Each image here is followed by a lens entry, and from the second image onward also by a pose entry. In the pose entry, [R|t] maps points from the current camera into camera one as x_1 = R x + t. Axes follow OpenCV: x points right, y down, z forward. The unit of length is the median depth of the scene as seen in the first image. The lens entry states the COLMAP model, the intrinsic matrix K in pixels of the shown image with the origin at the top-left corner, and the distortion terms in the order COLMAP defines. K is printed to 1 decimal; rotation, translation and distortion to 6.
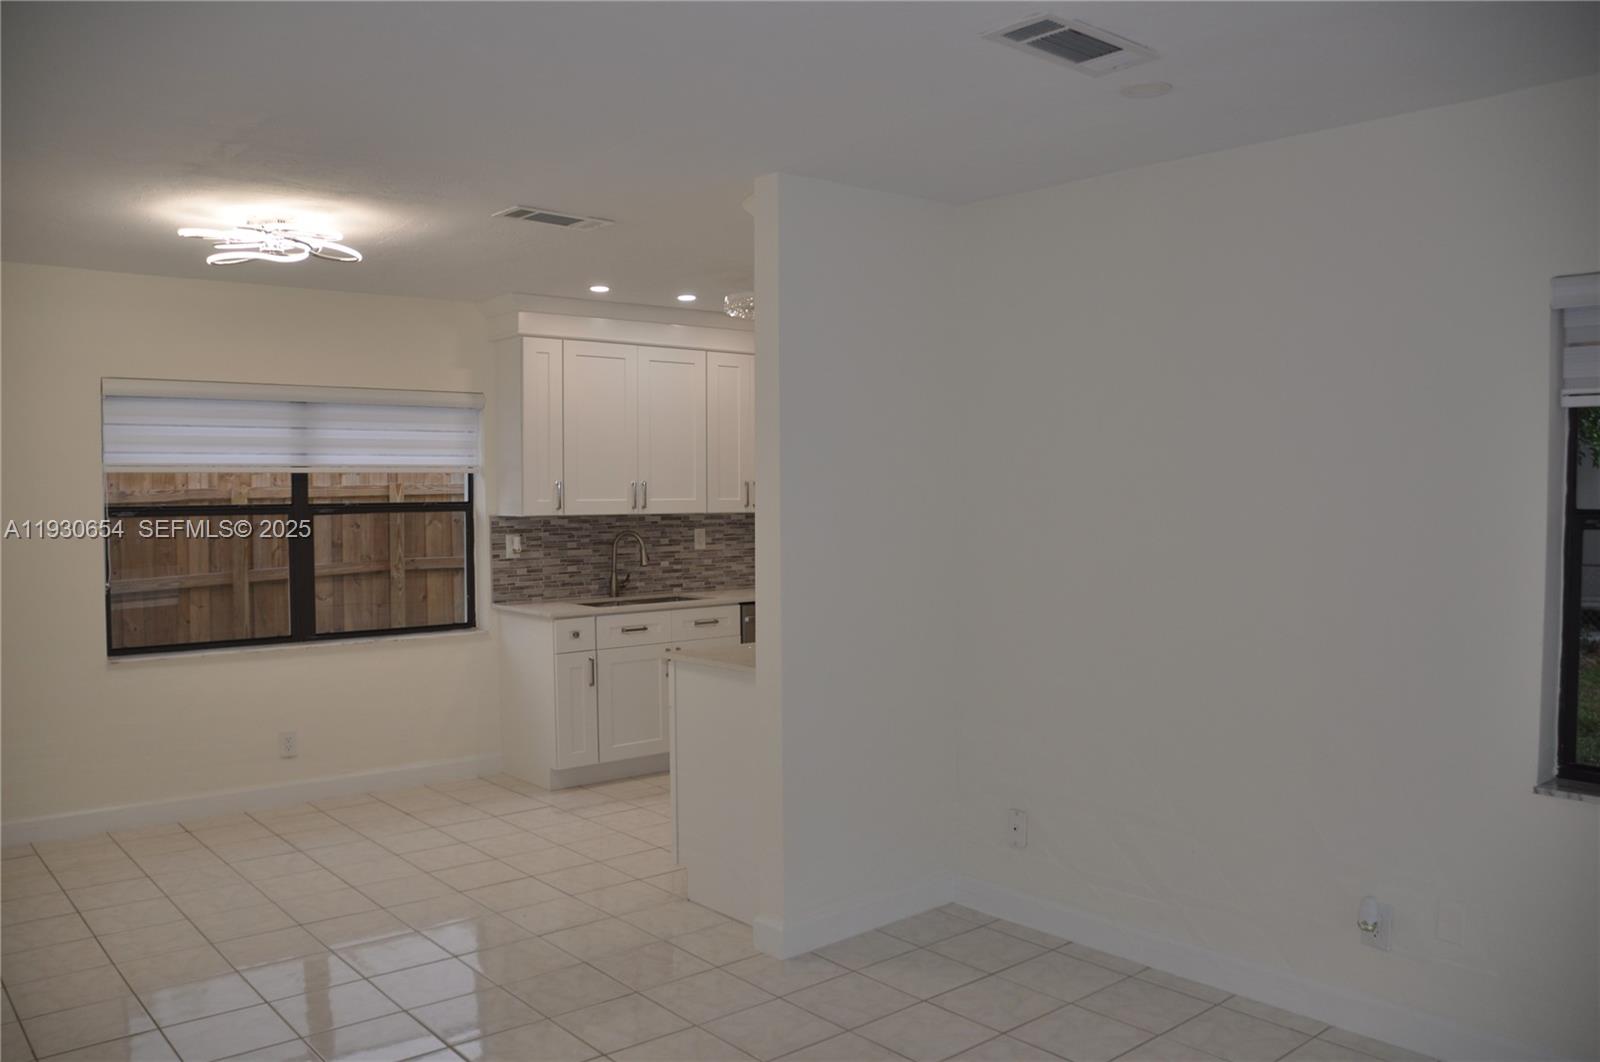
lens RADIAL K [[1251.3, 0, 800.0], [0, 1251.3, 531.0], [0, 0, 1]] dist [-0.156604, 0.111745]
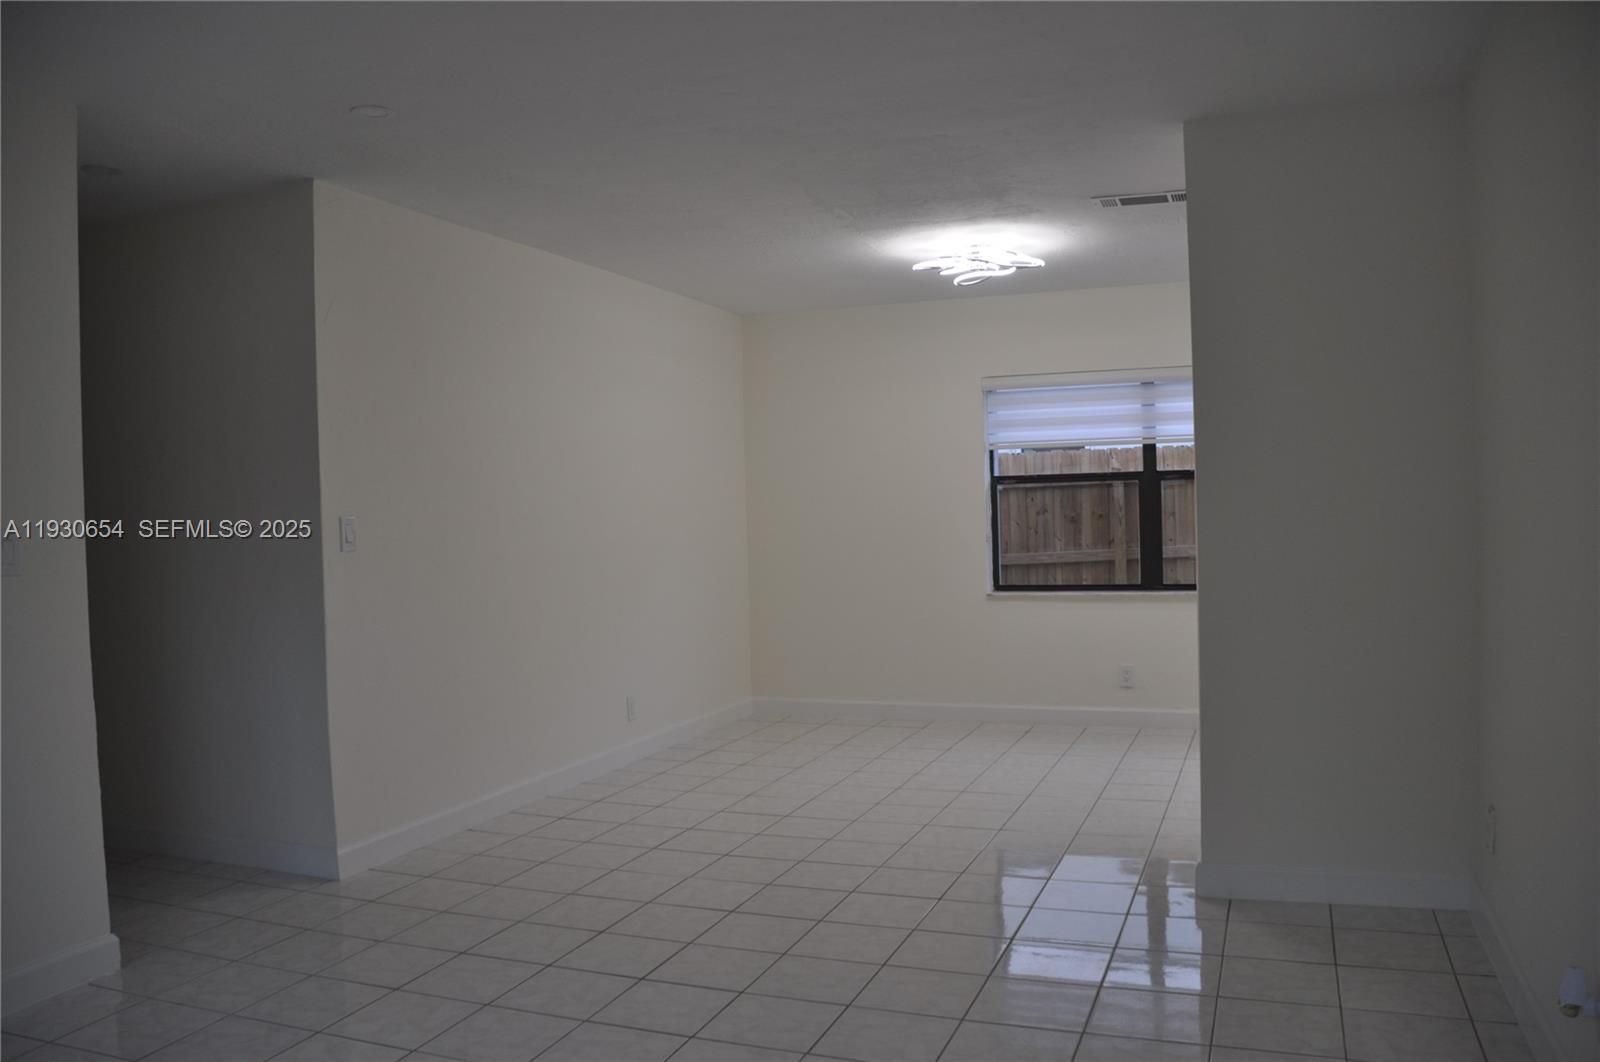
lens RADIAL K [[1251.3, 0, 800.0], [0, 1251.3, 531.0], [0, 0, 1]] dist [-0.156604, 0.111745]
pose [[0.485794, 0.012137, -0.873989, 0.482804], [-0.005034, 0.999926, 0.011087, 0.024926], [0.874059, -0.000986, 0.485819, 0.154048]]
